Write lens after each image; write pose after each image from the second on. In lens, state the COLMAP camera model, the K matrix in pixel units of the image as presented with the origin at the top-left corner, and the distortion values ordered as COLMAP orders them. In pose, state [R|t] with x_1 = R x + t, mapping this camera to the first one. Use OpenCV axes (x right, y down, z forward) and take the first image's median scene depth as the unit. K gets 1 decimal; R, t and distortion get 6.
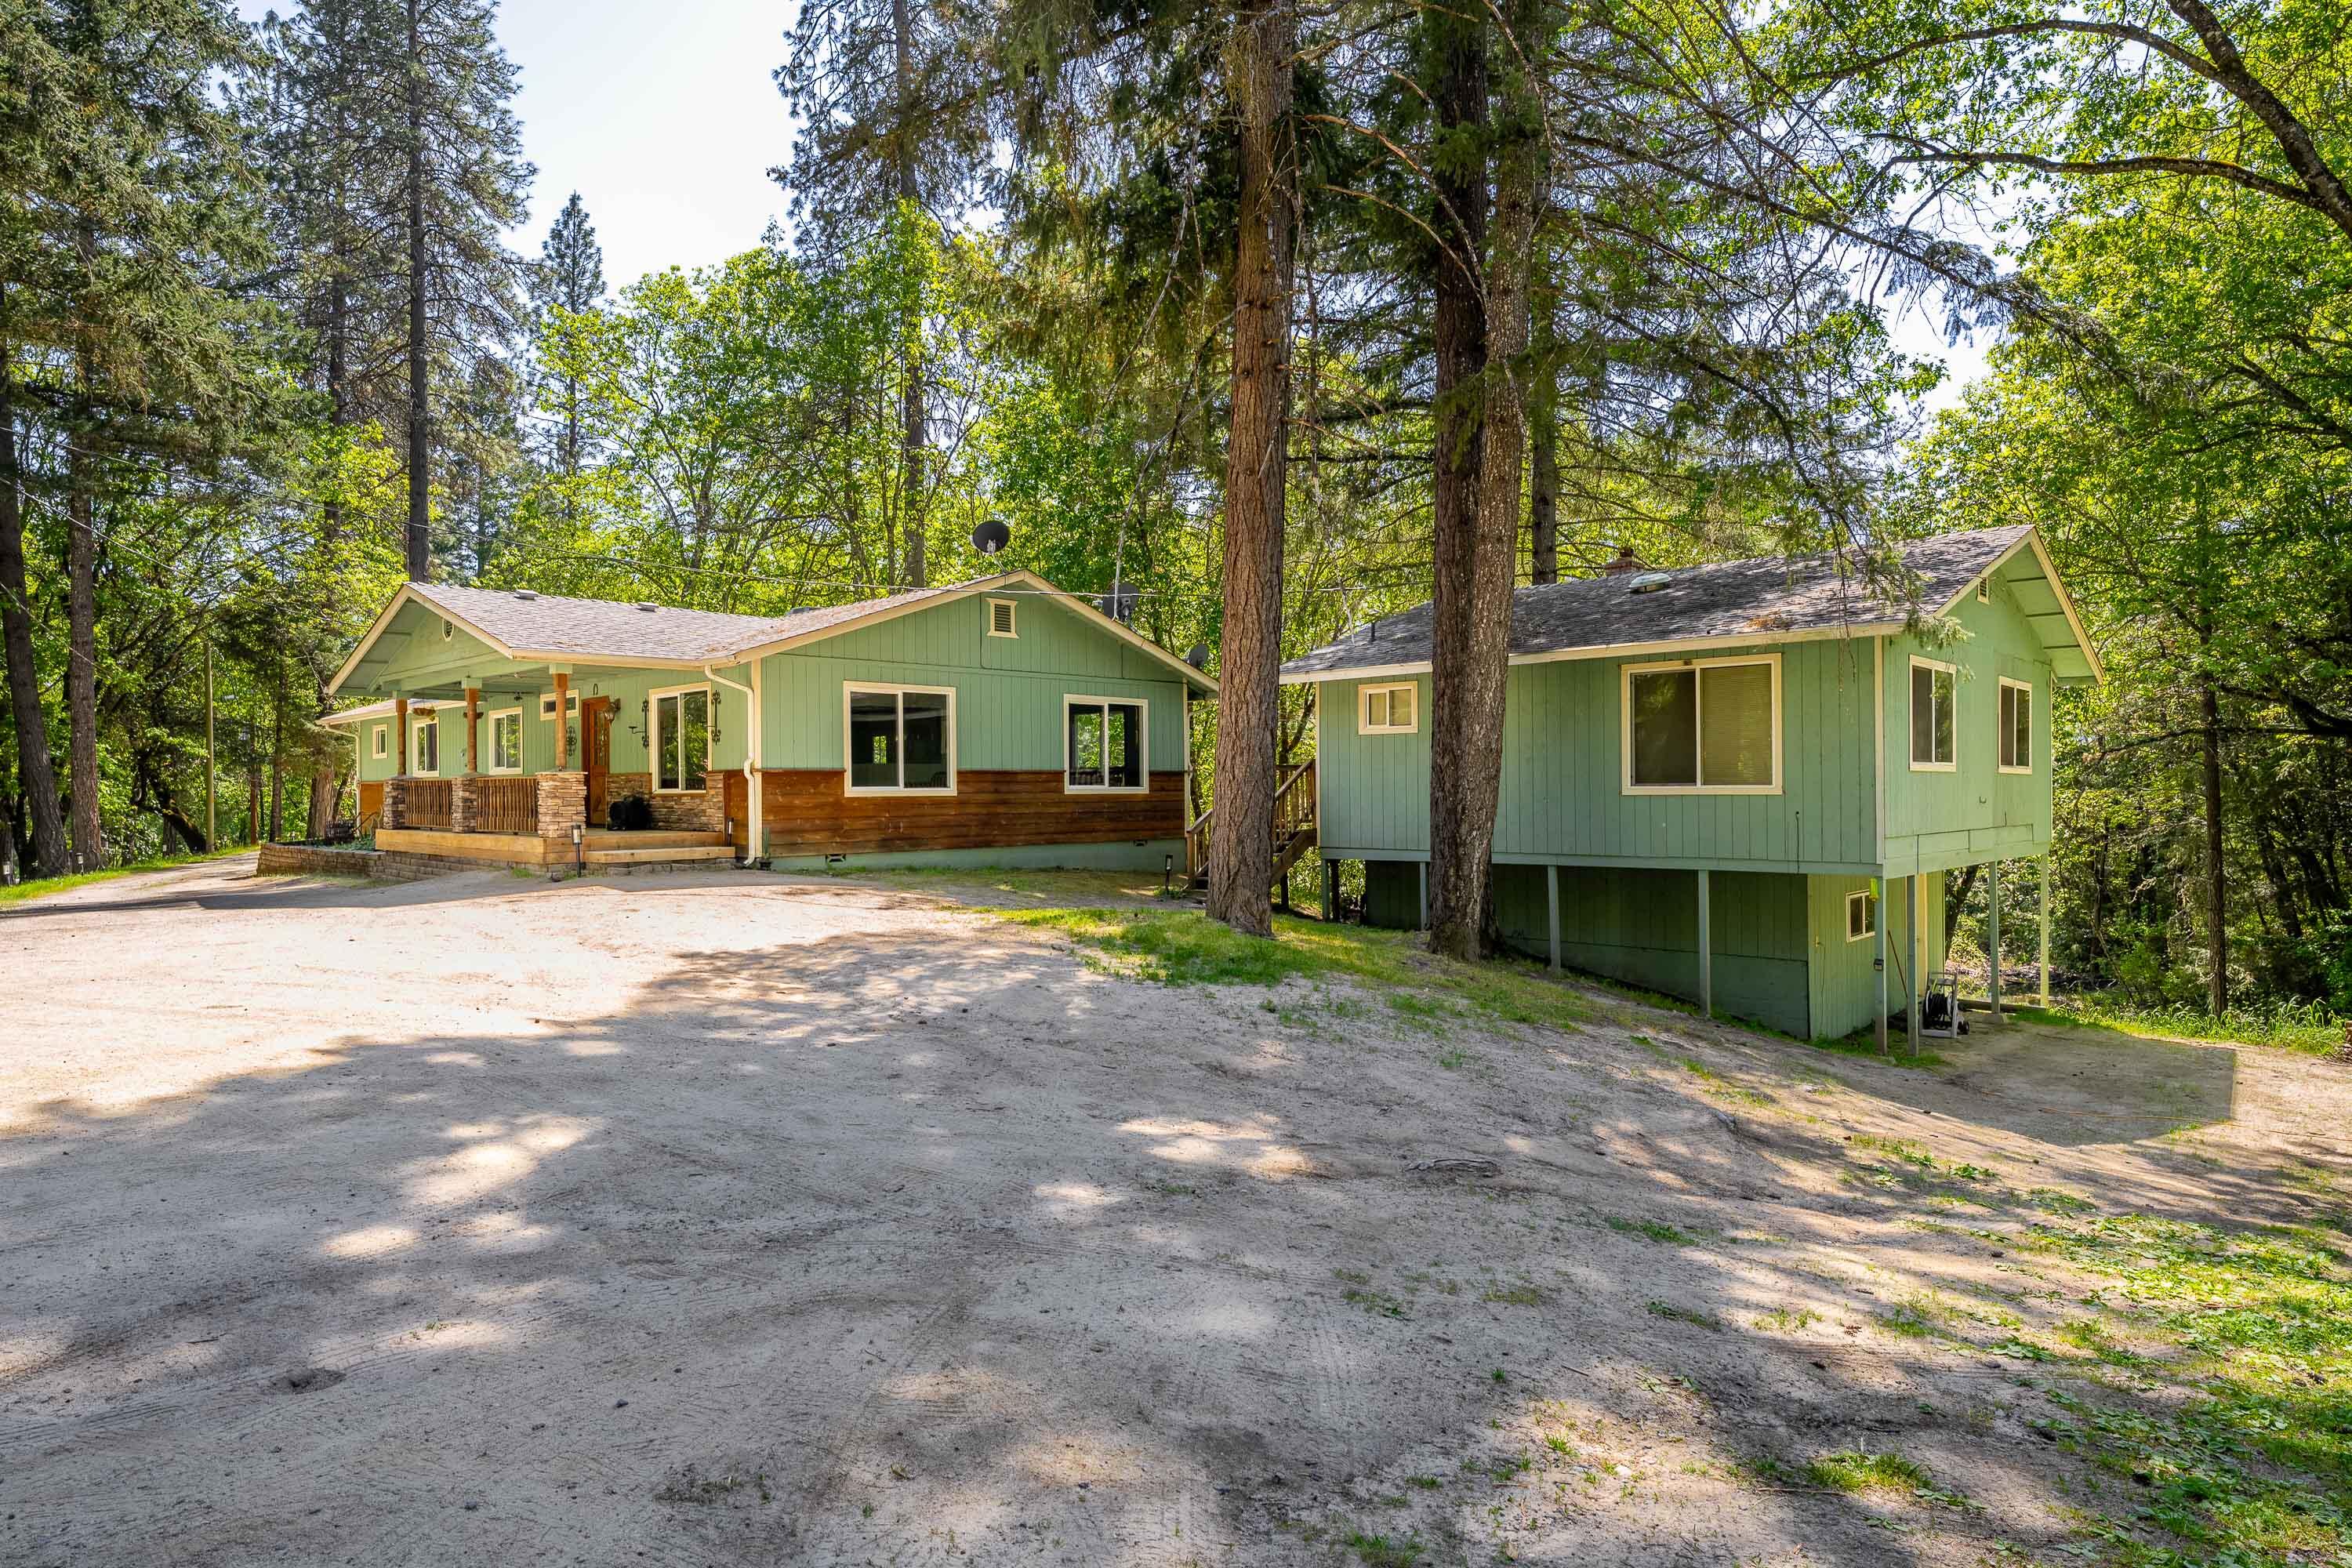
lens RADIAL K [[1316.7, 0, 1174.8], [0, 1316.7, 792.6], [0, 0, 1]] dist [0.000878, 0.000273]
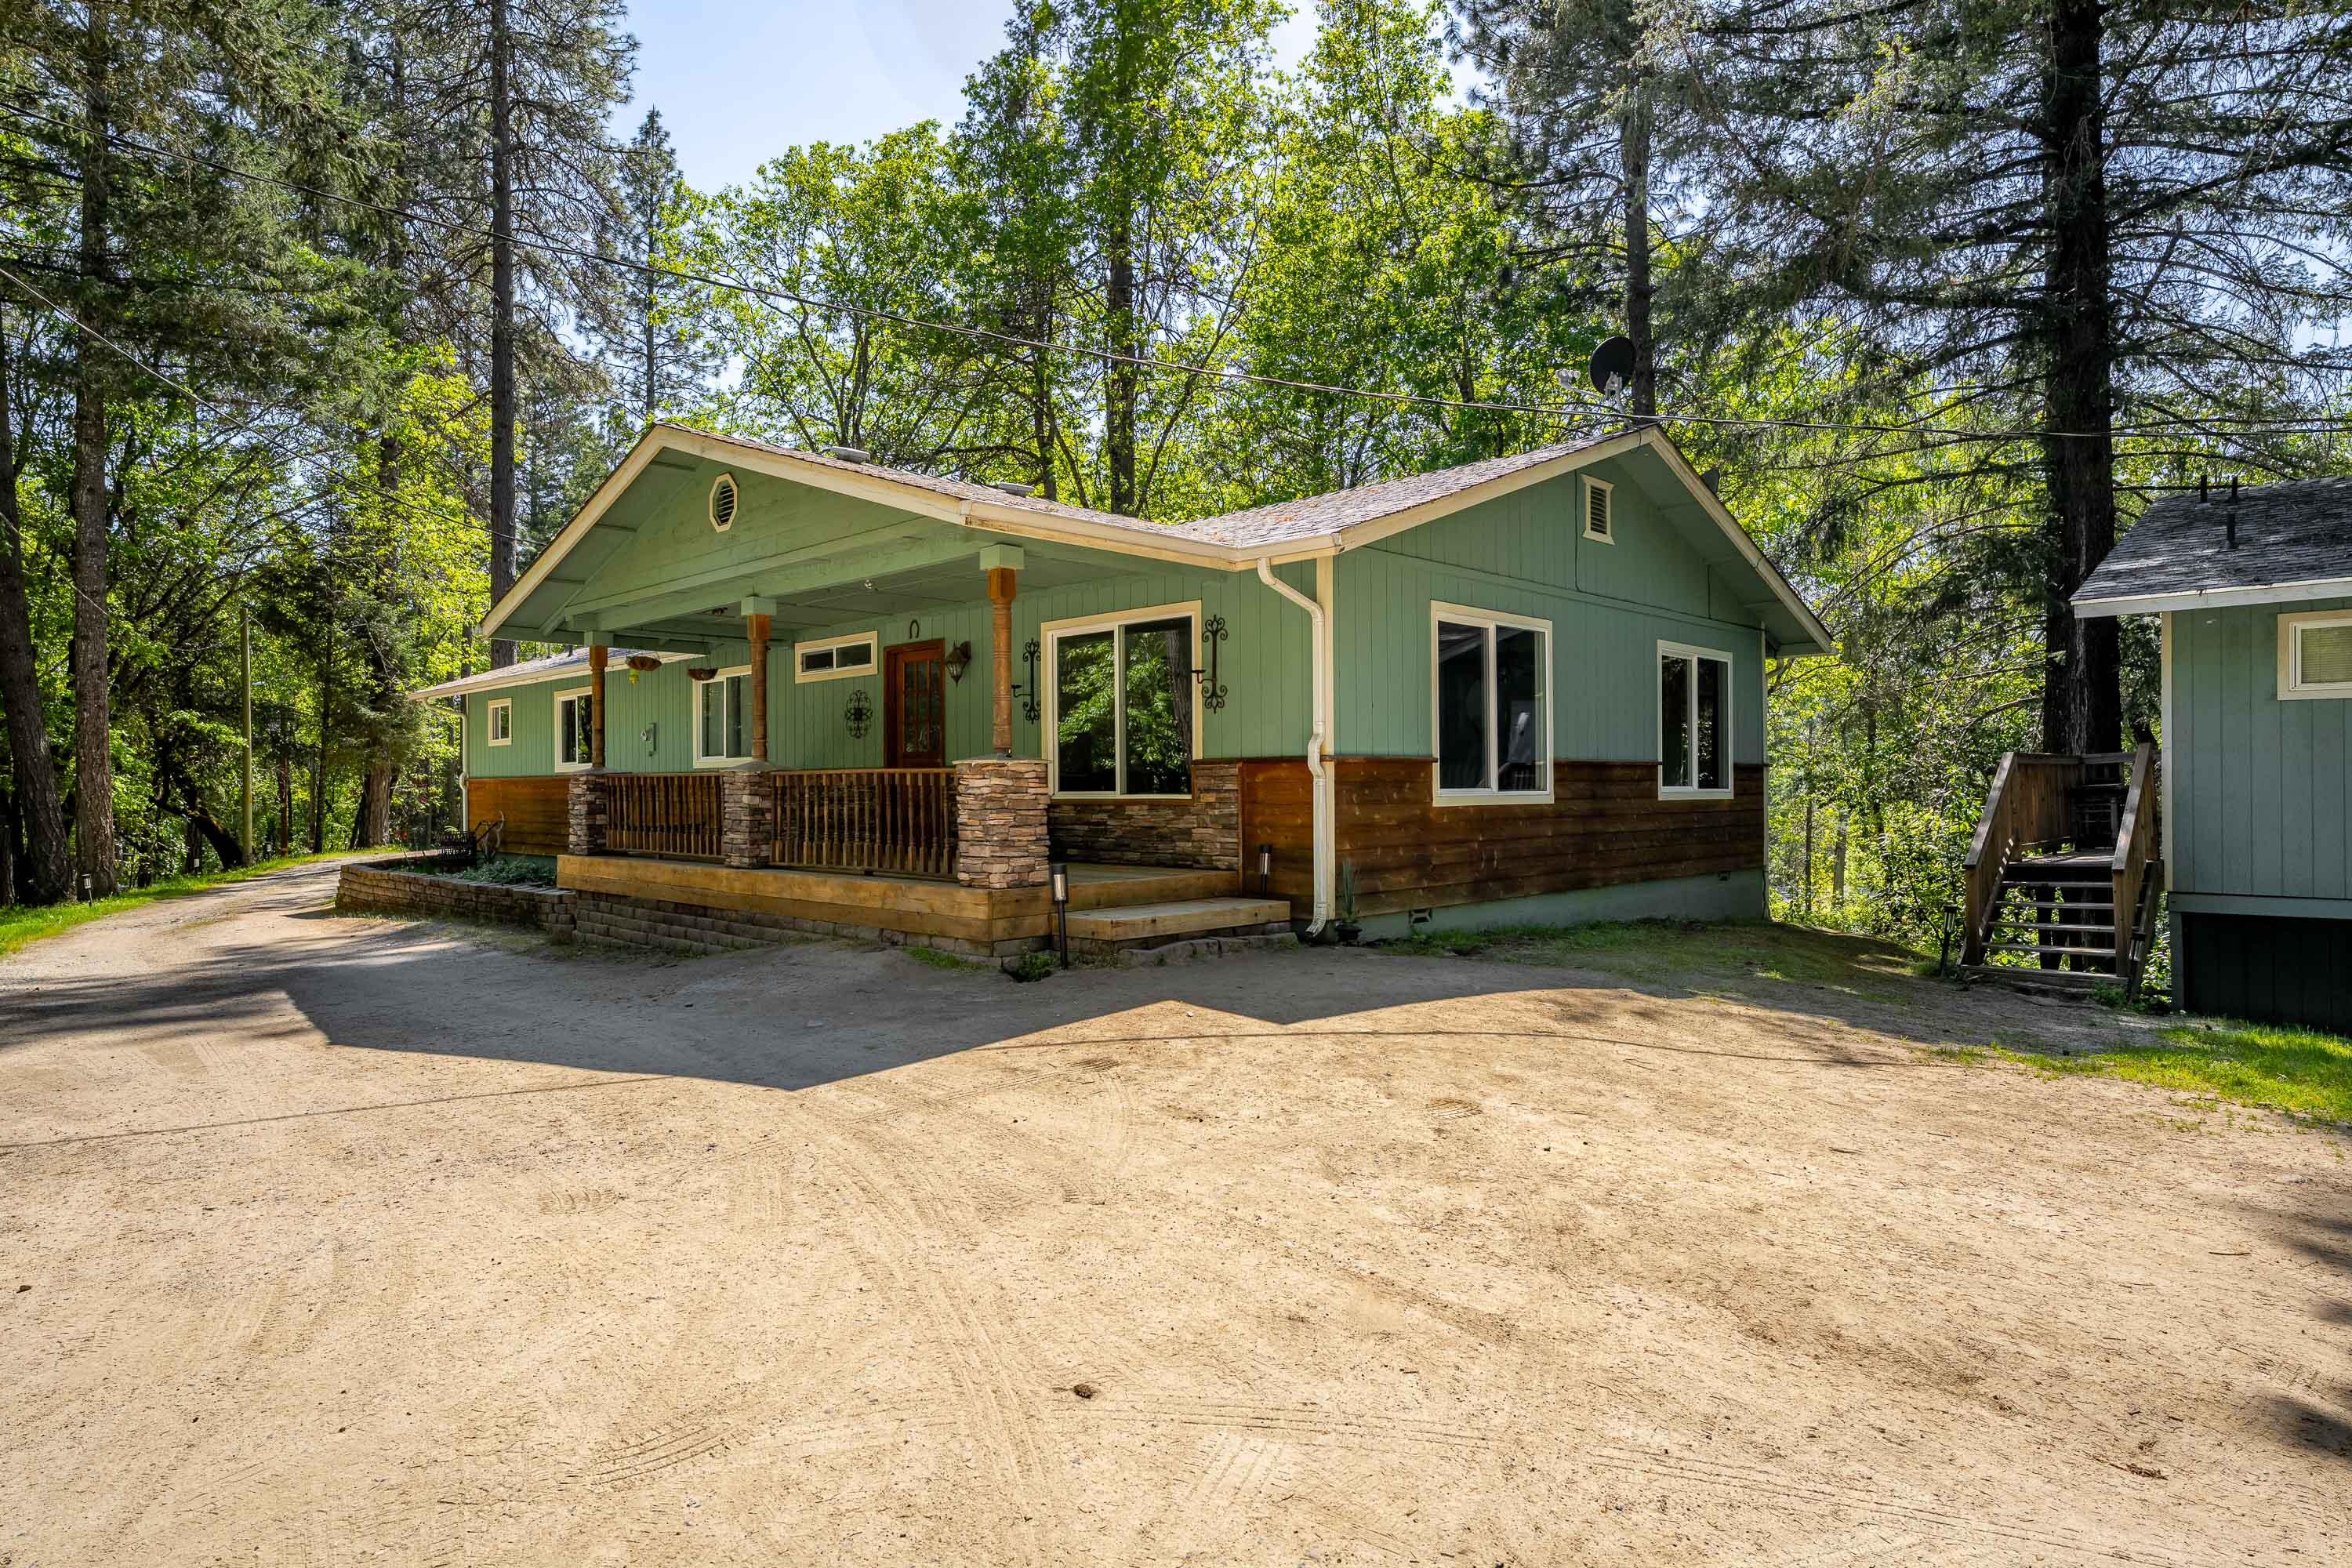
lens RADIAL K [[1316.7, 0, 1176.4], [0, 1316.7, 789.3], [0, 0, 1]] dist [0.000878, 0.000273]
pose [[0.999984, 0.002101, -0.005206, -0.192839], [-0.002106, 0.999997, -0.000766, -0.001910], [0.005204, 0.000777, 0.999986, 0.235303]]
